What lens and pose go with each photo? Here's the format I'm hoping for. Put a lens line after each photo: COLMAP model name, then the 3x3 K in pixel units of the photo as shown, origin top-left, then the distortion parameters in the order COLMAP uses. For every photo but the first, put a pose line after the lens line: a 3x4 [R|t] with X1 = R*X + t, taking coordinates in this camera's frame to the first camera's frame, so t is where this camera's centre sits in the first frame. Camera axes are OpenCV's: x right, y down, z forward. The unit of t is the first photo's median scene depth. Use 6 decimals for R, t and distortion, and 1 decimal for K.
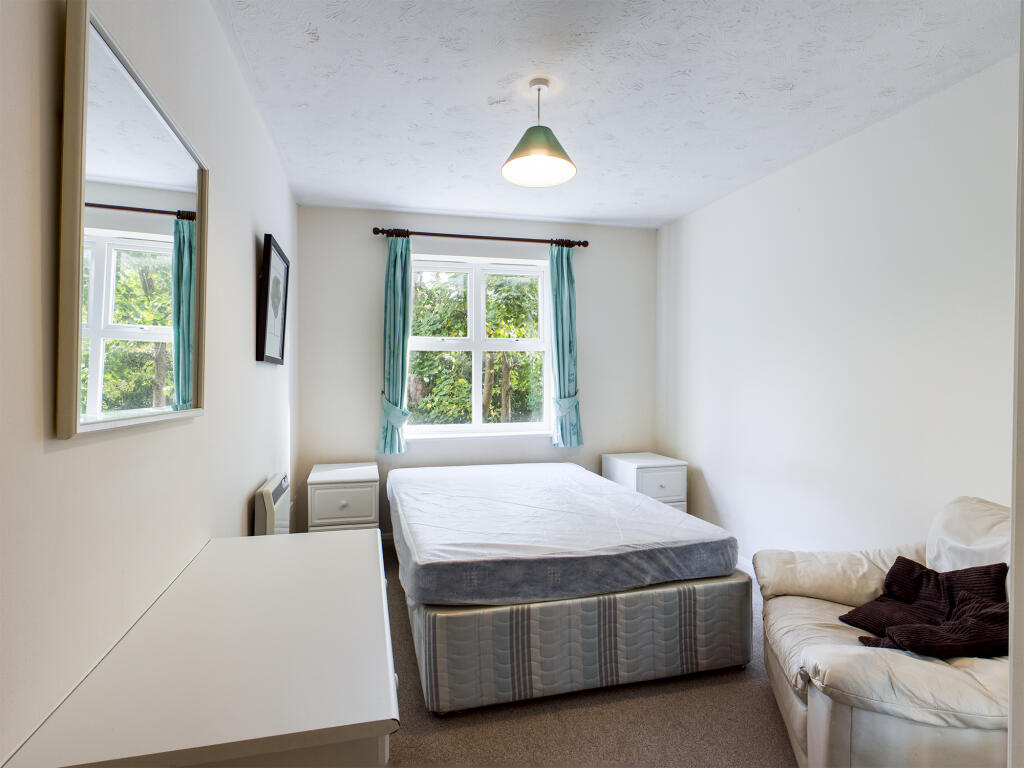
lens RADIAL K [[542.3, 0, 513.4], [0, 542.3, 384.9], [0, 0, 1]] dist [-0.000160, -0.000050]
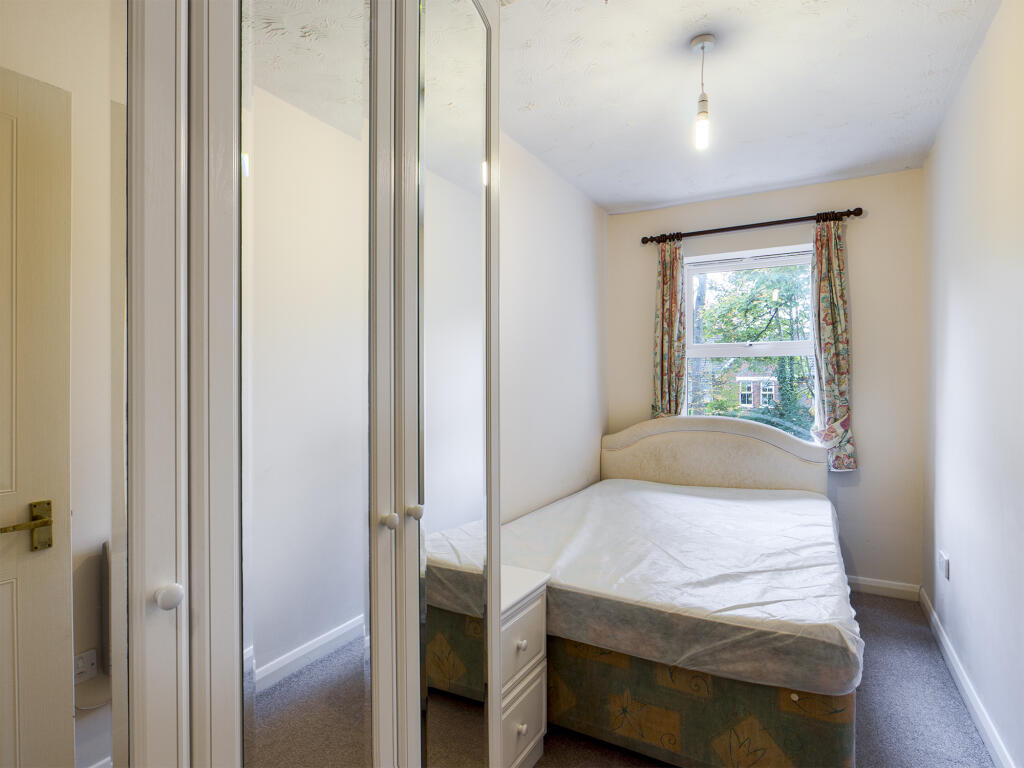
lens RADIAL K [[542.3, 0, 513.3], [0, 542.3, 383.0], [0, 0, 1]] dist [-0.000160, -0.000050]
pose [[0.717119, 0.007105, -0.696915, 0.298148], [-0.012890, 0.999912, -0.003071, -0.023681], [0.696832, 0.011186, 0.717147, 0.158780]]
